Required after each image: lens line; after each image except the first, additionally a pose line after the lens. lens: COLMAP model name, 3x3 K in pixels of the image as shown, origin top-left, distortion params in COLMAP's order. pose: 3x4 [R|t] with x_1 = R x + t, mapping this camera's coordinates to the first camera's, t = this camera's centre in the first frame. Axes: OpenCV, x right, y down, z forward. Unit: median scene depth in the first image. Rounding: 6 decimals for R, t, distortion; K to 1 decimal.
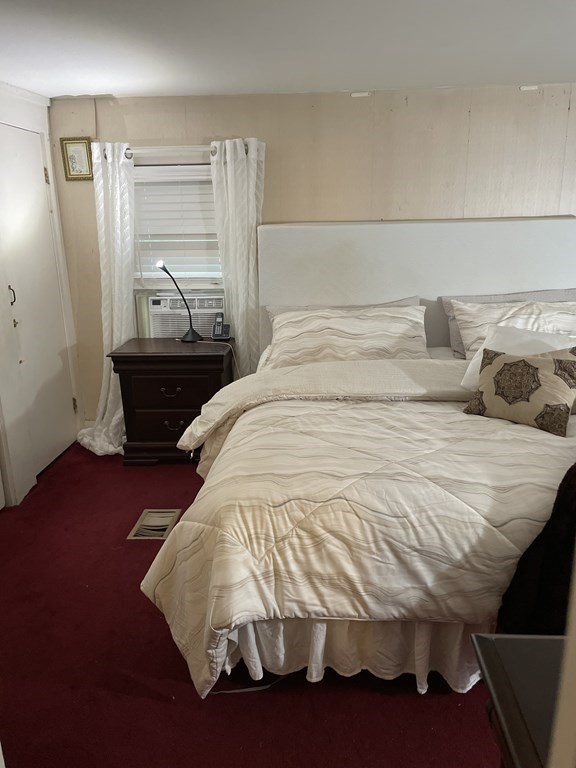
lens RADIAL K [[583.2, 0, 286.1], [0, 583.2, 387.8], [0, 0, 1]] dist [0.083006, -0.112150]
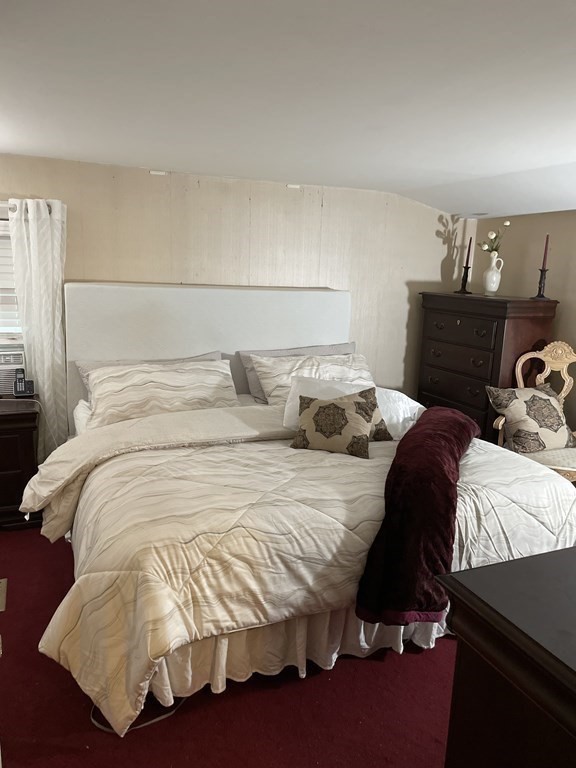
lens RADIAL K [[583.2, 0, 293.8], [0, 583.2, 387.6], [0, 0, 1]] dist [0.083006, -0.112150]
pose [[0.889908, -0.039798, 0.454401, -0.254151], [0.073602, 0.995661, -0.056940, -0.014338], [-0.450163, 0.084116, 0.888976, -0.109374]]
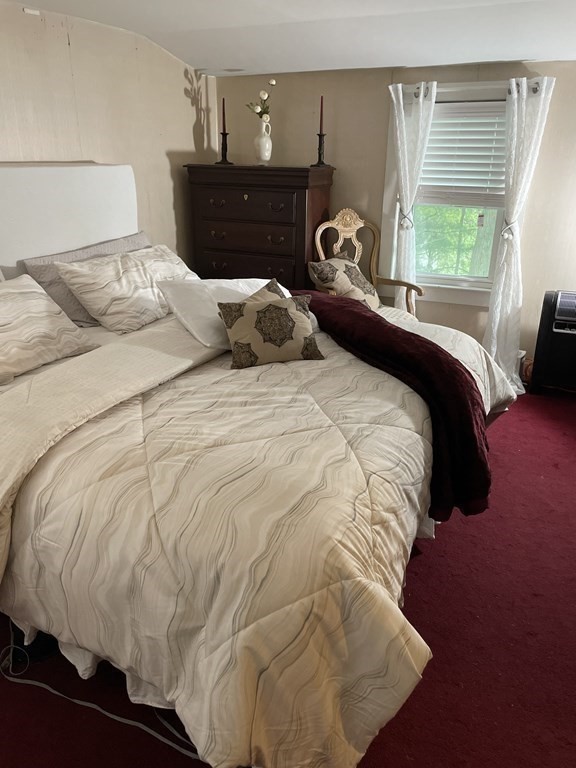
lens RADIAL K [[583.2, 0, 288.2], [0, 583.2, 378.2], [0, 0, 1]] dist [0.083006, -0.112150]
pose [[0.385033, -0.304809, 0.871115, -0.536945], [0.239391, 0.944565, 0.224699, -0.147320], [-0.891314, 0.122020, 0.436657, 0.511775]]
